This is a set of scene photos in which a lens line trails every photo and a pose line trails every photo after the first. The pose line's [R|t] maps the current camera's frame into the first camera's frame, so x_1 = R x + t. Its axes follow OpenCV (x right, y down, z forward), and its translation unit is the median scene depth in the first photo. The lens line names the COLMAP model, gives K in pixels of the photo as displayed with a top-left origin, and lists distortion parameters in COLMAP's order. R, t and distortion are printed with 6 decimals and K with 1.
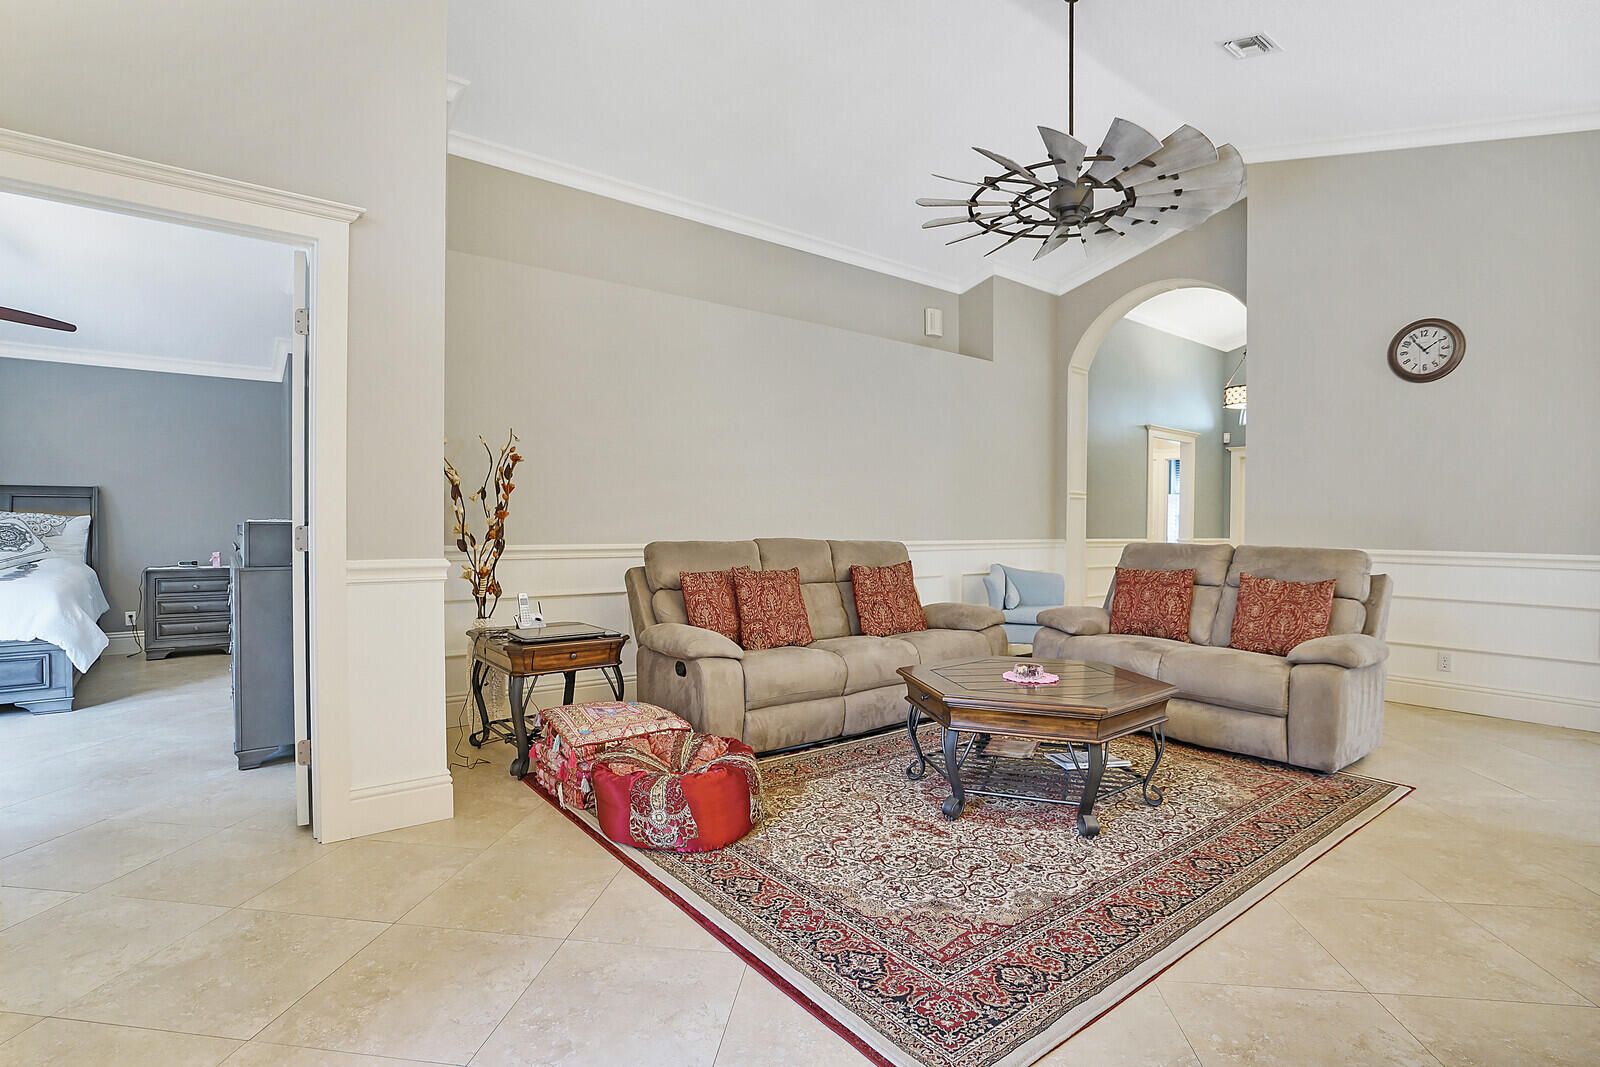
lens RADIAL K [[783.0, 0, 795.5], [0, 783.0, 540.8], [0, 0, 1]] dist [-0.005189, -0.000102]
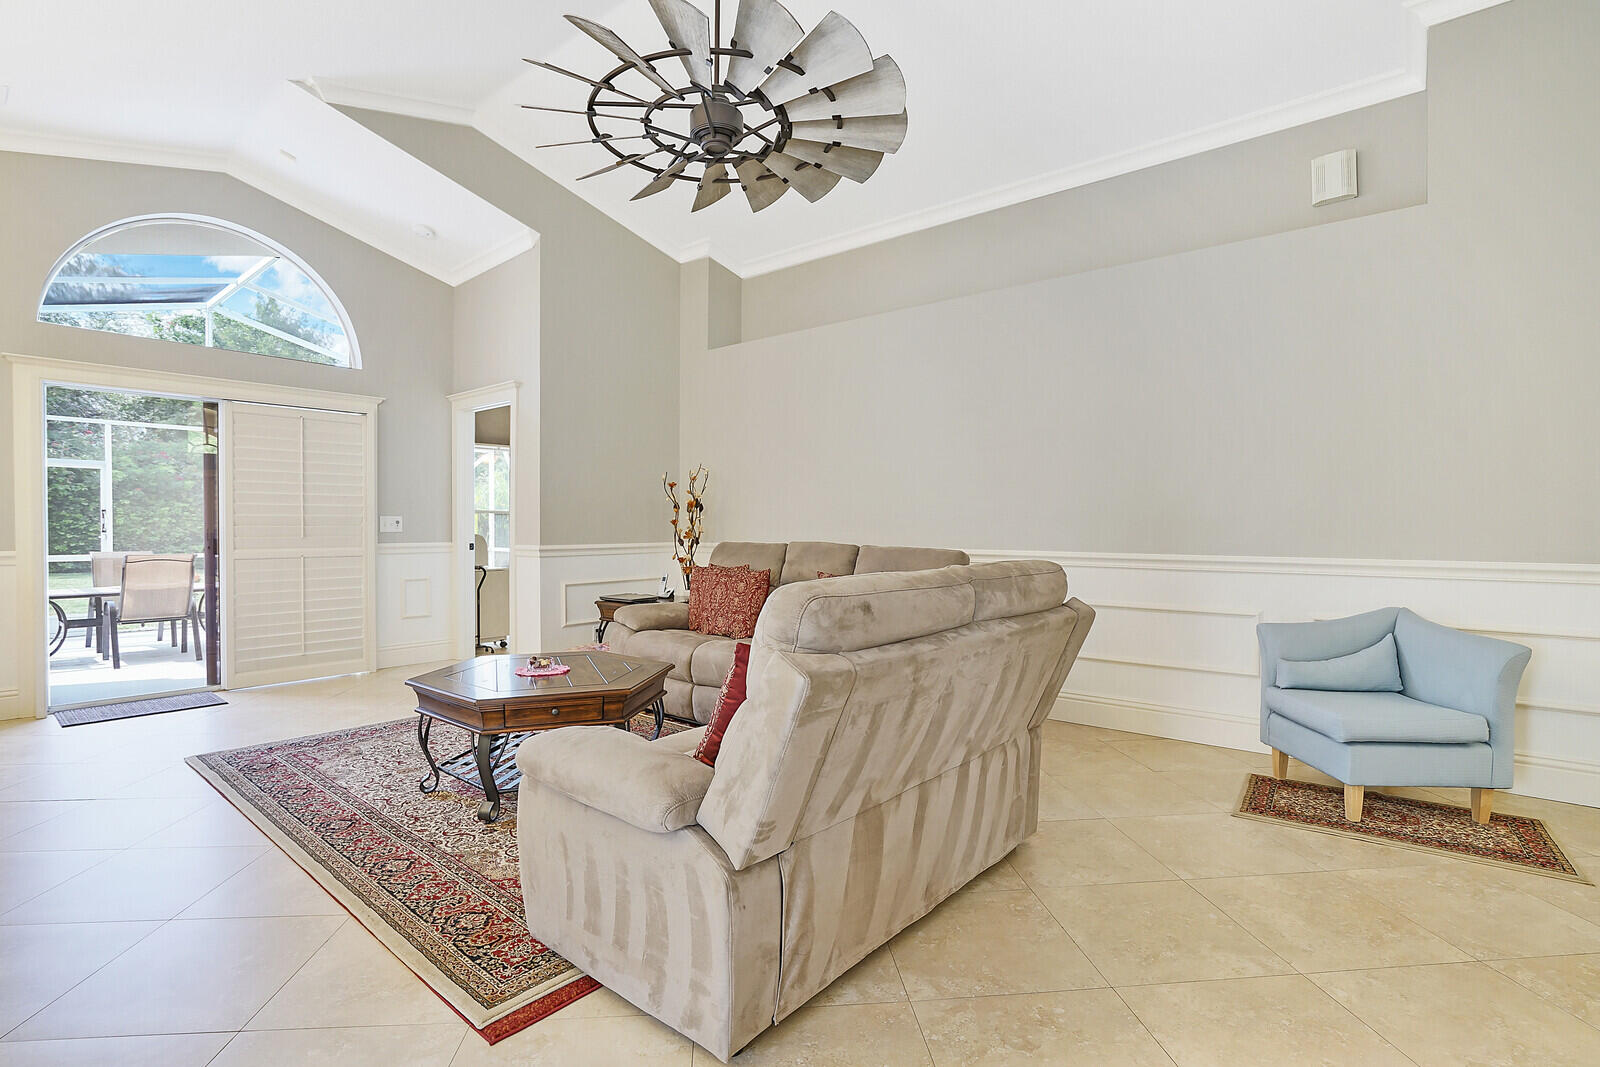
lens RADIAL K [[755.0, 0, 797.6], [0, 755.0, 535.7], [0, 0, 1]] dist [-0.062006, 0.025816]
pose [[0.204174, 0.005571, -0.978919, 0.916167], [-0.023698, 0.999719, 0.000747, -0.008278], [0.978648, 0.023046, 0.204248, 0.768032]]
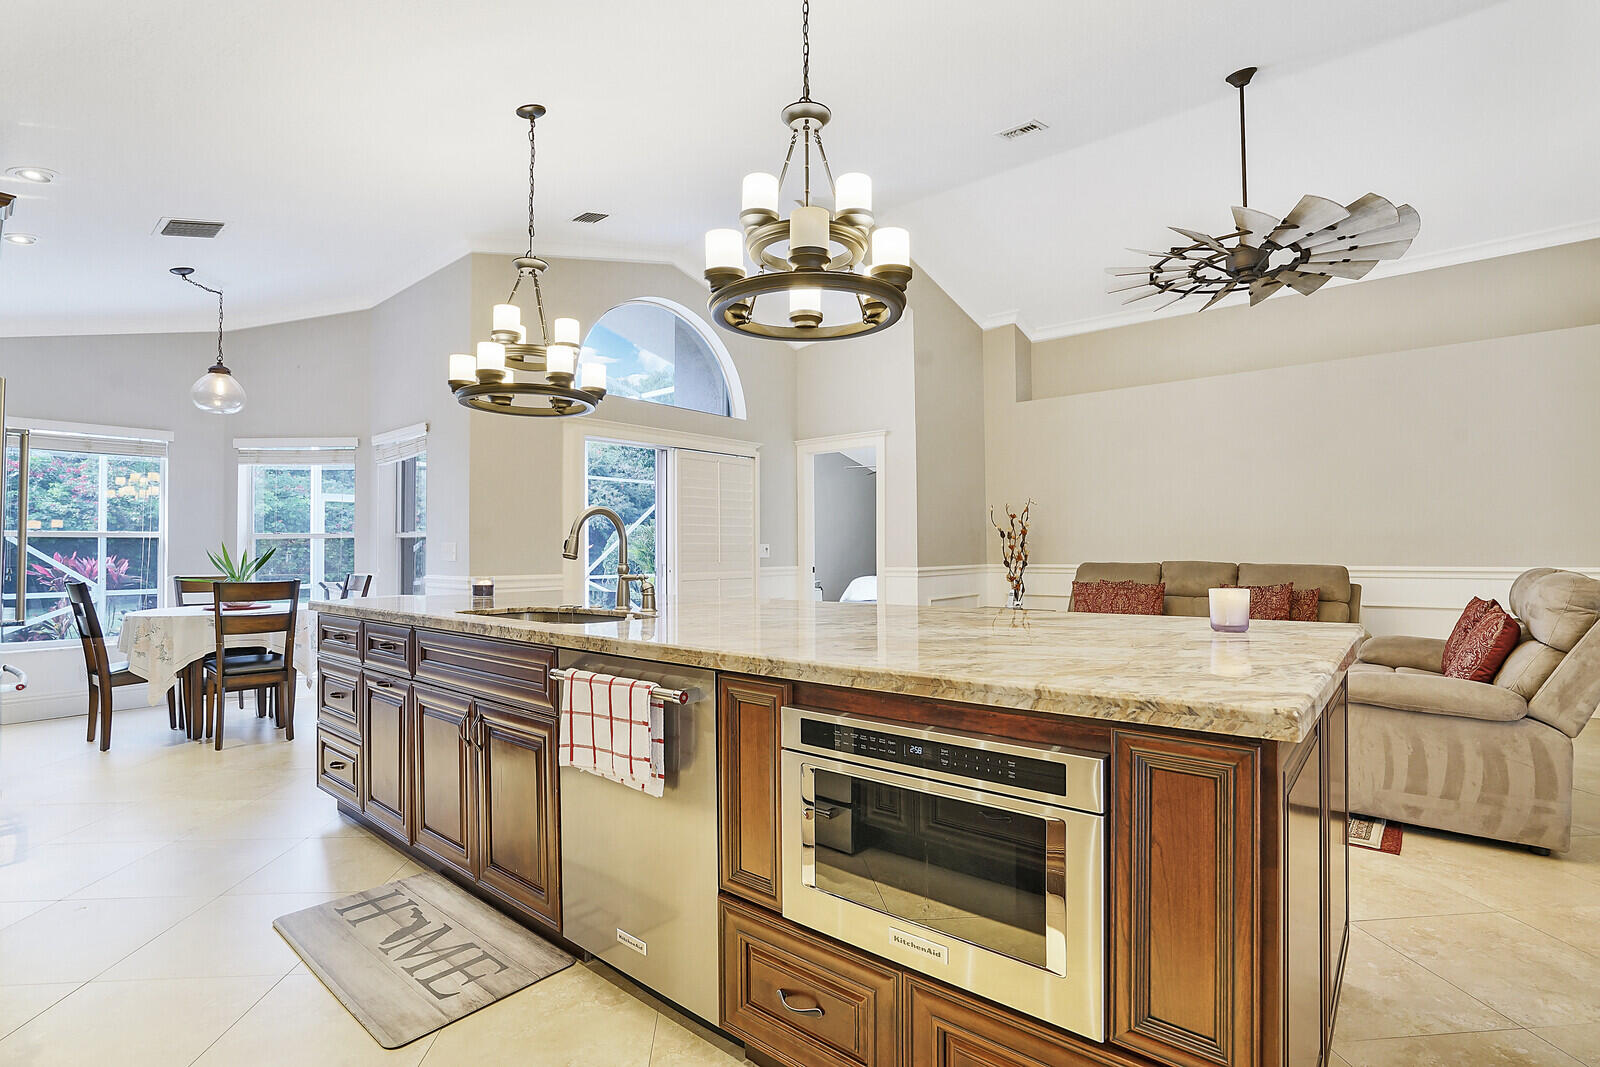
lens RADIAL K [[755.0, 0, 797.6], [0, 755.0, 535.7], [0, 0, 1]] dist [-0.062006, 0.025816]
pose [[0.196869, -0.030592, -0.979952, 1.028276], [-0.015538, 0.999290, -0.034318, 0.008957], [0.980307, 0.021983, 0.196254, 0.133536]]
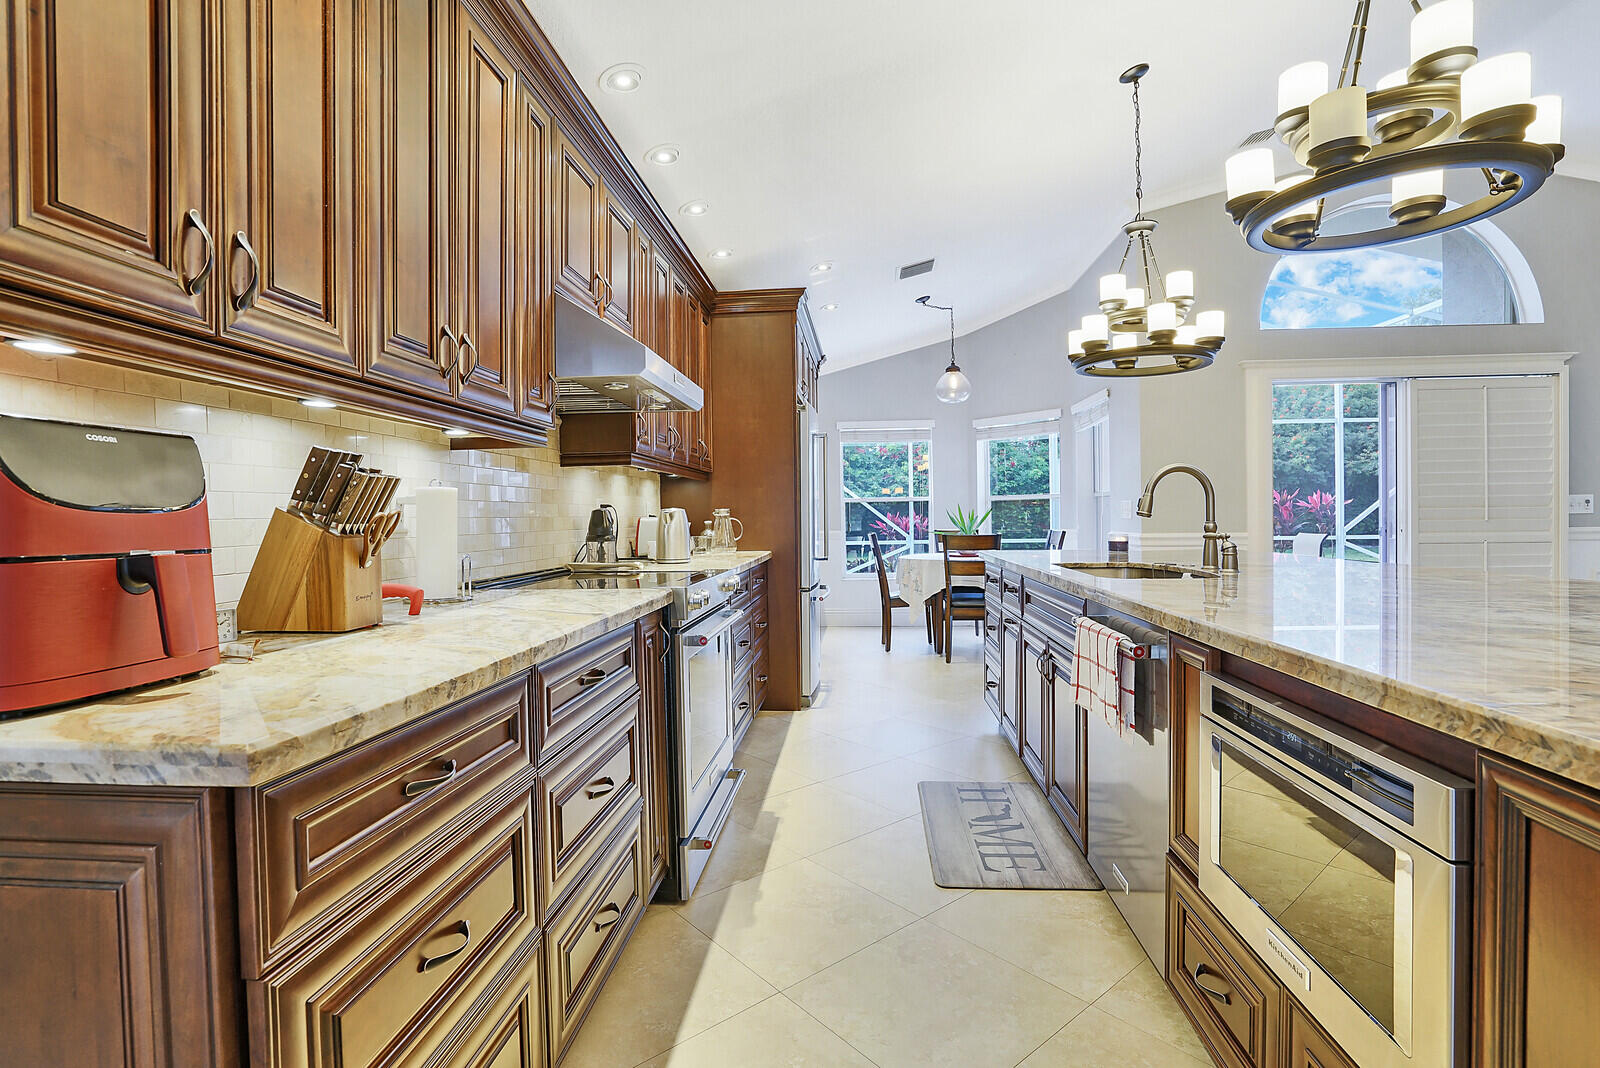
lens RADIAL K [[759.1, 0, 796.1], [0, 759.1, 527.8], [0, 0, 1]] dist [-0.059483, 0.025096]
pose [[-0.690342, 0.012239, -0.723380, 1.044801], [-0.009571, 0.999615, 0.026047, 0.005827], [0.723420, 0.024904, -0.689959, 0.273971]]
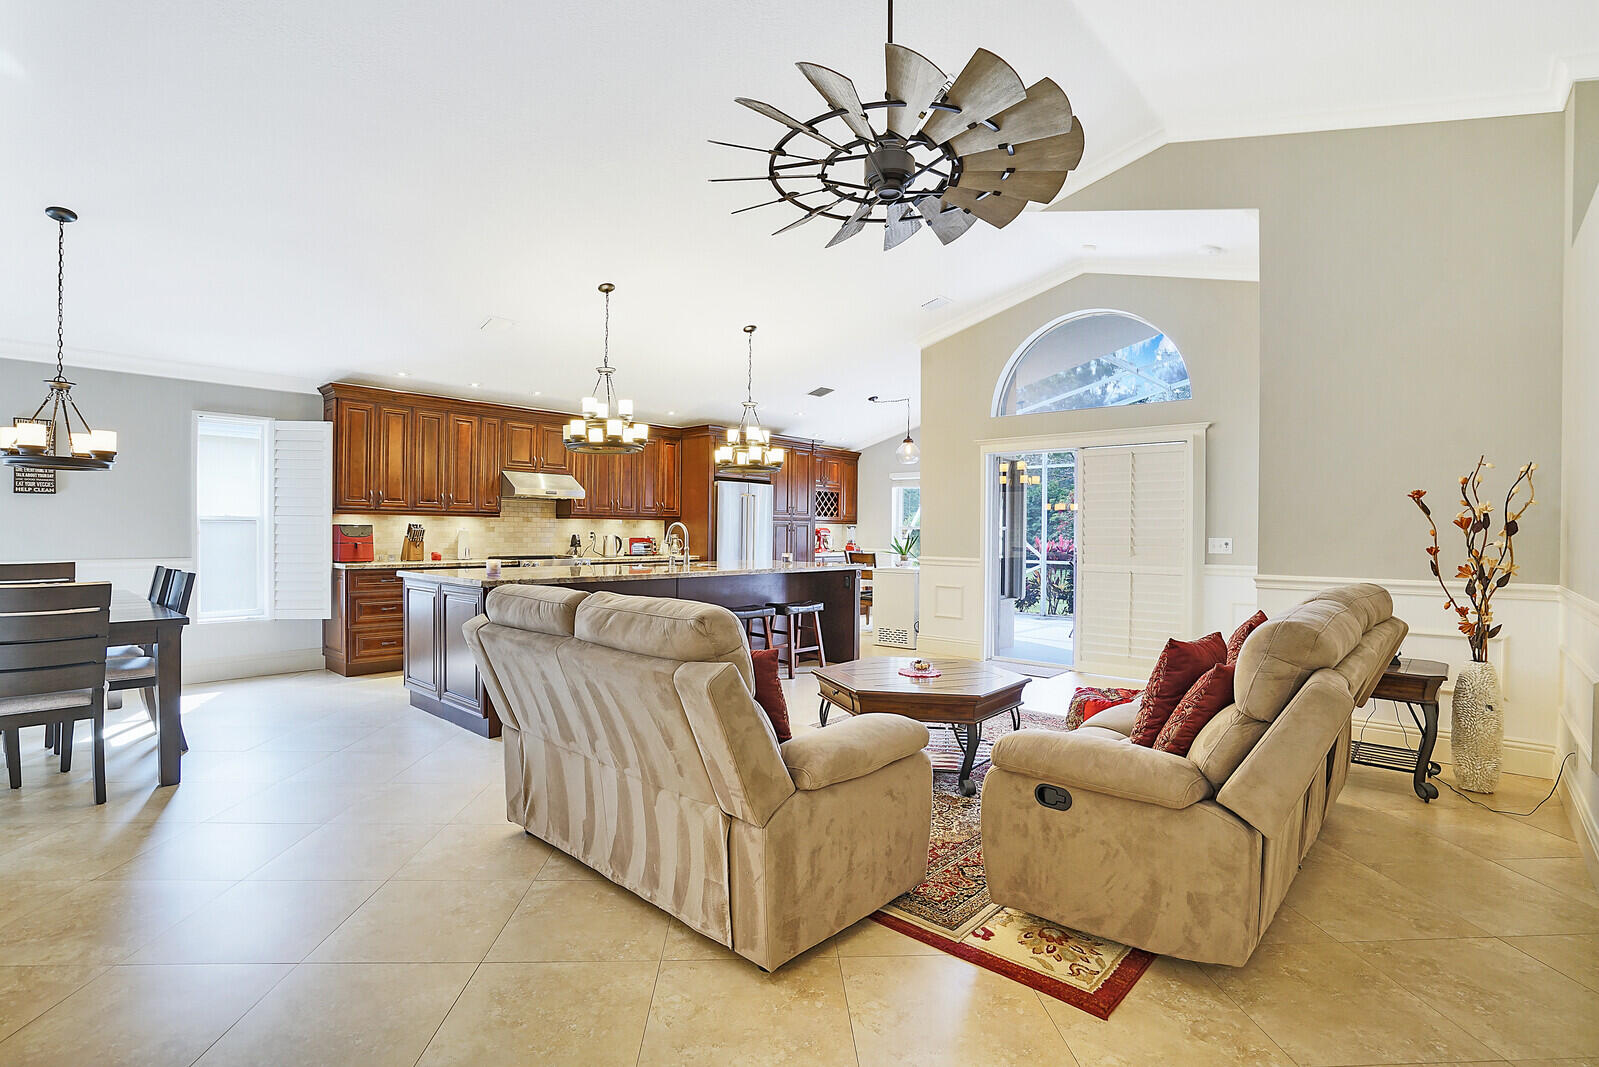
lens RADIAL K [[754.5, 0, 797.1], [0, 754.5, 535.7], [0, 0, 1]] dist [-0.062006, 0.025816]
pose [[-0.986446, -0.016677, -0.163236, 0.469975], [-0.021839, 0.999315, 0.029882, -0.049250], [0.162626, 0.033042, -0.986134, 1.461492]]
